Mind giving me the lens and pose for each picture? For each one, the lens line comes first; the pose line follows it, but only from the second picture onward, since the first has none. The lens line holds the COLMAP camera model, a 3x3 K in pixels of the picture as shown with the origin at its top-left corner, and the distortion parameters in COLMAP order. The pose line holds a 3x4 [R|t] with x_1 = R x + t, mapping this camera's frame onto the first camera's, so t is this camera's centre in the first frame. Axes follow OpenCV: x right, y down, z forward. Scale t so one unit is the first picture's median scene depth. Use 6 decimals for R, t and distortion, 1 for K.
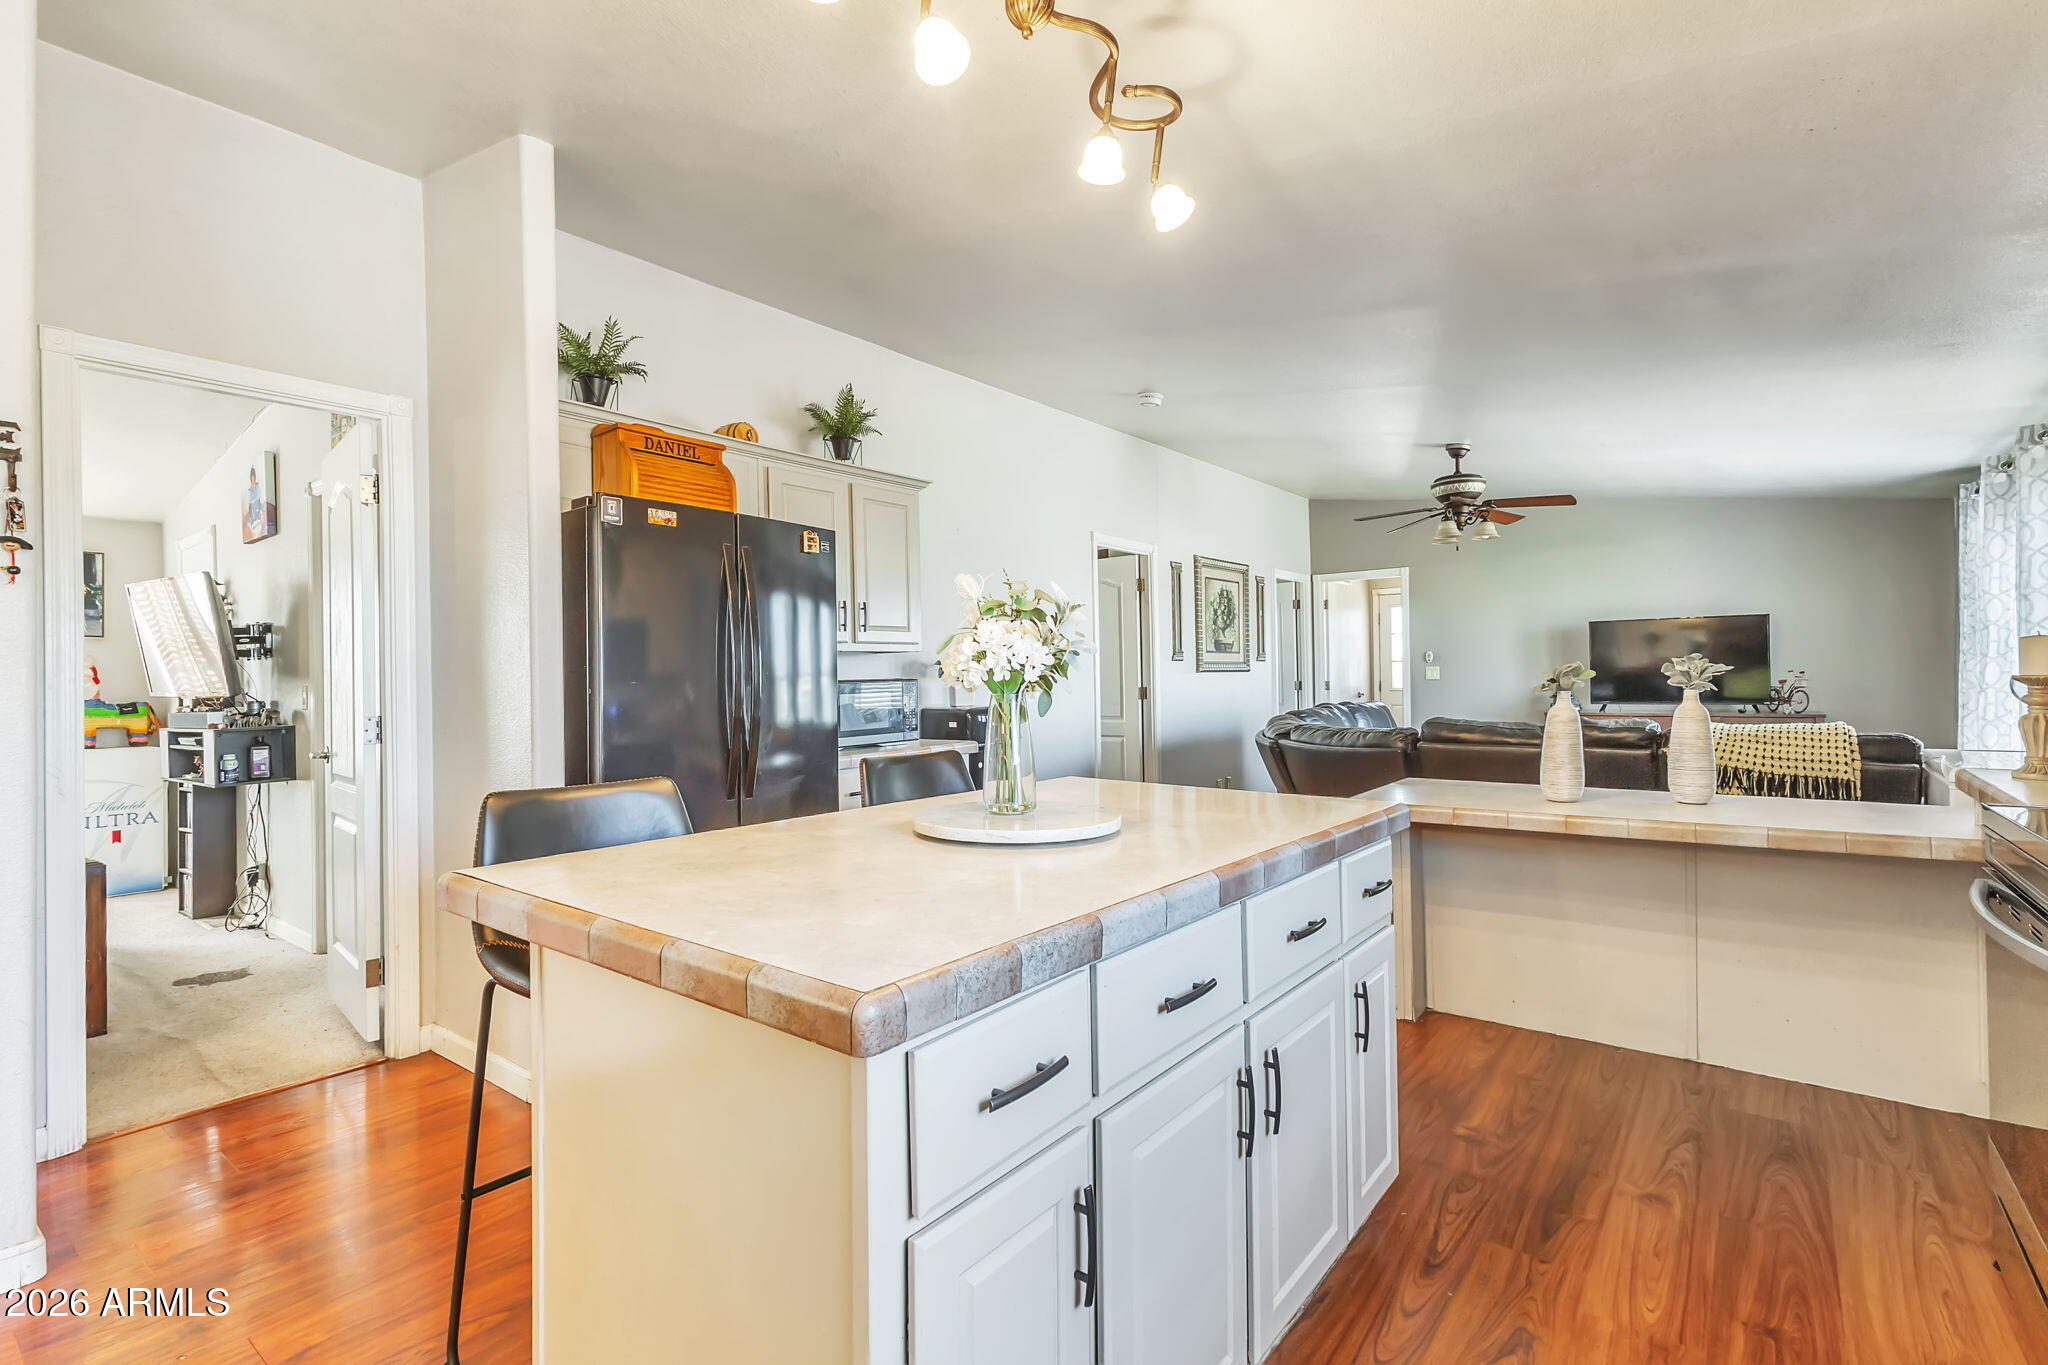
lens RADIAL K [[947.9, 0, 1020.8], [0, 947.9, 701.4], [0, 0, 1]] dist [0.003912, 0.000572]
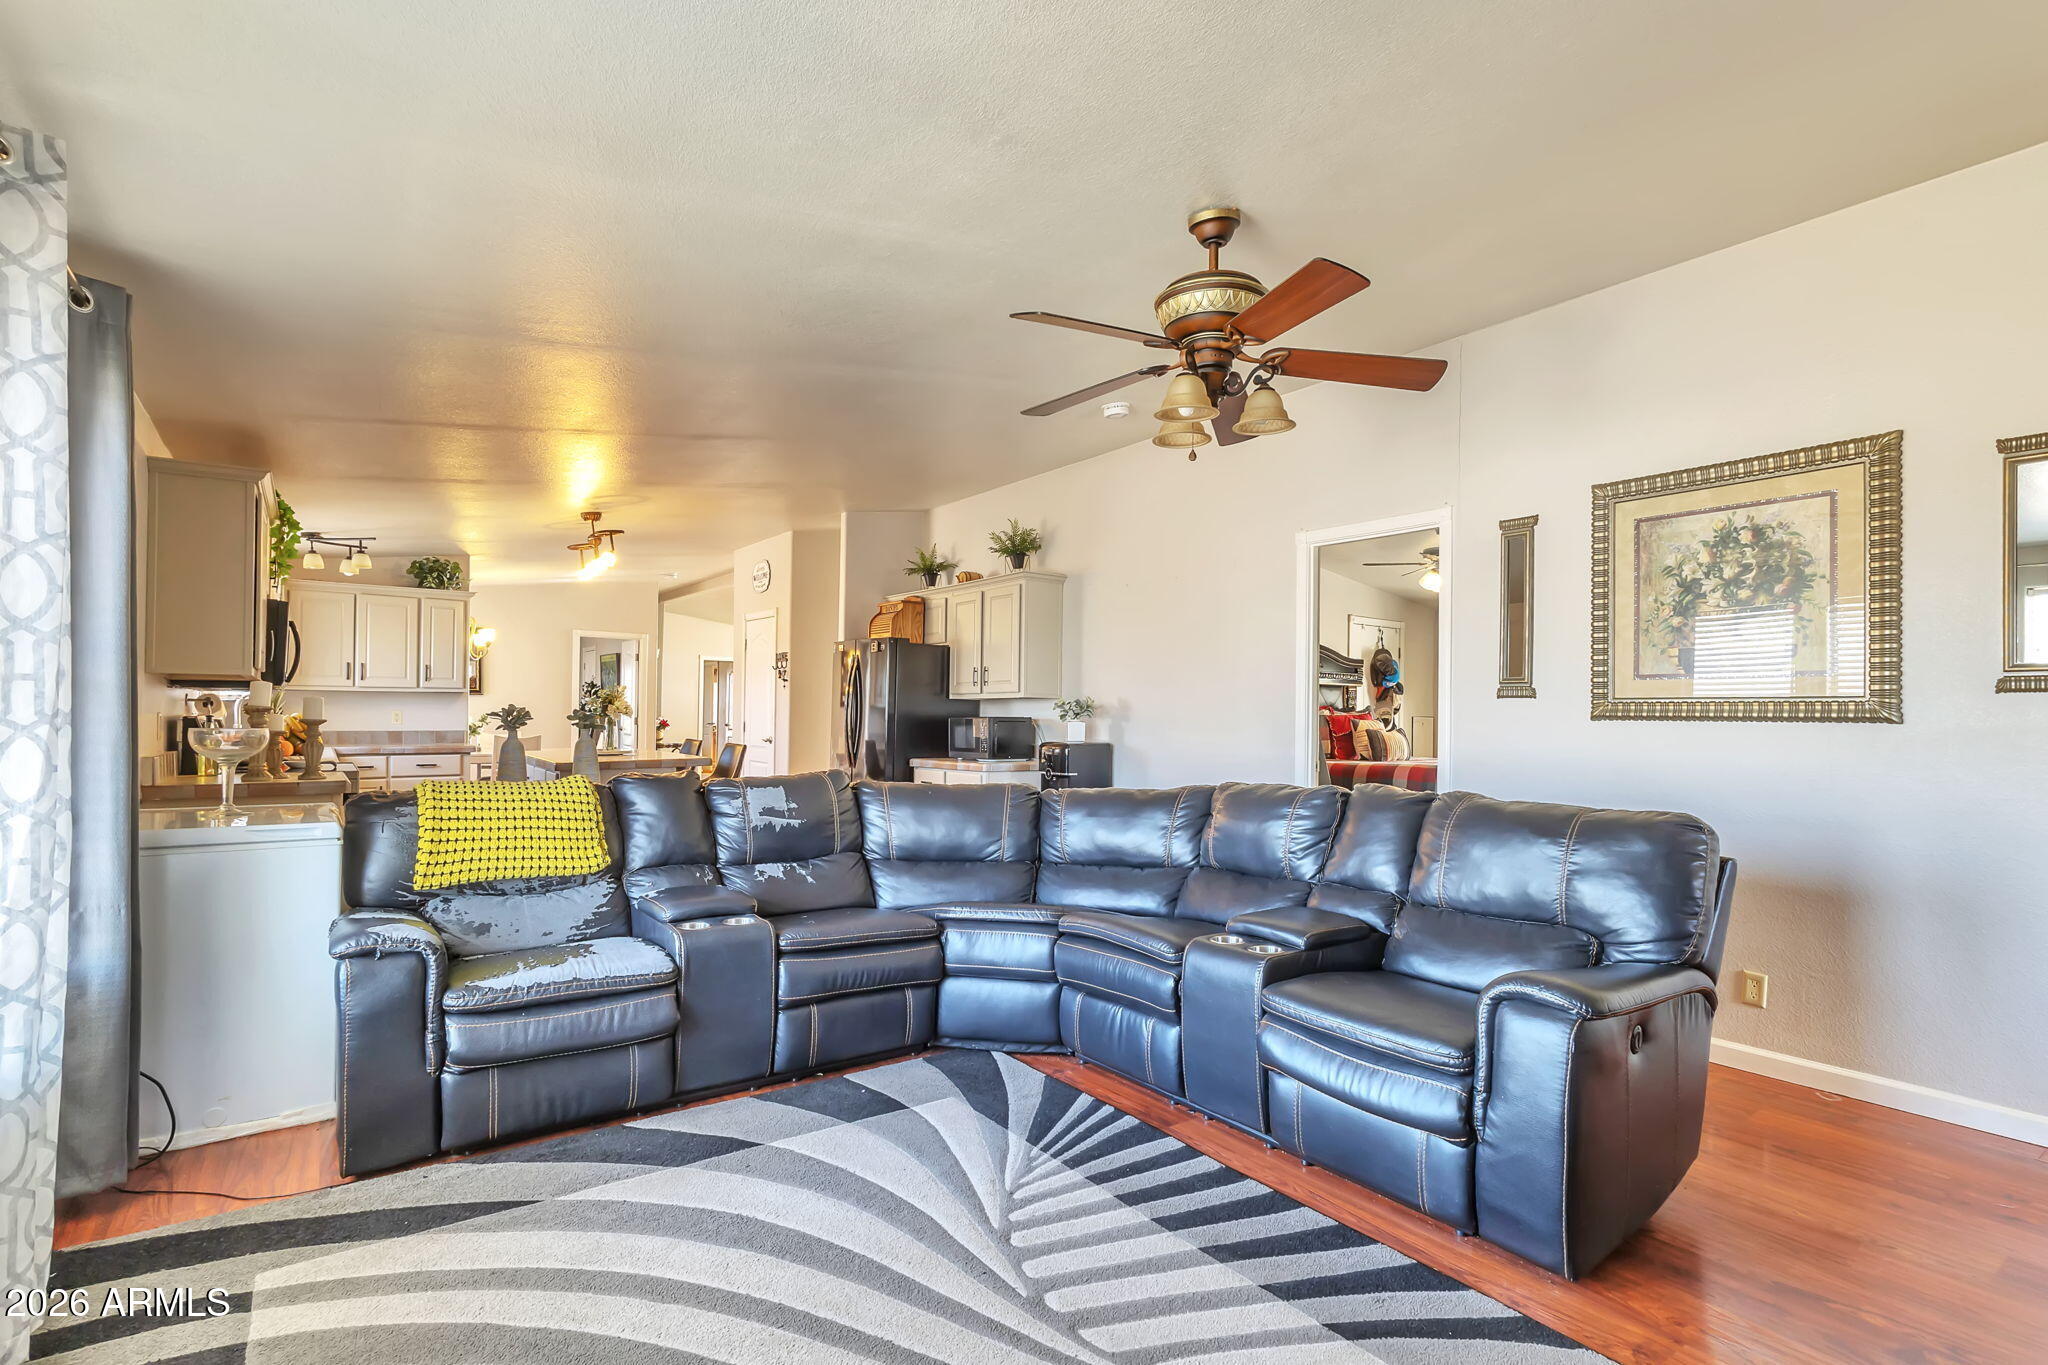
lens RADIAL K [[947.9, 0, 1020.8], [0, 947.9, 701.4], [0, 0, 1]] dist [0.003912, 0.000572]
pose [[-0.226038, -0.001774, -0.974117, 1.245447], [-0.022435, 0.999743, 0.003386, -0.052495], [0.973860, 0.022620, -0.226020, 1.336935]]
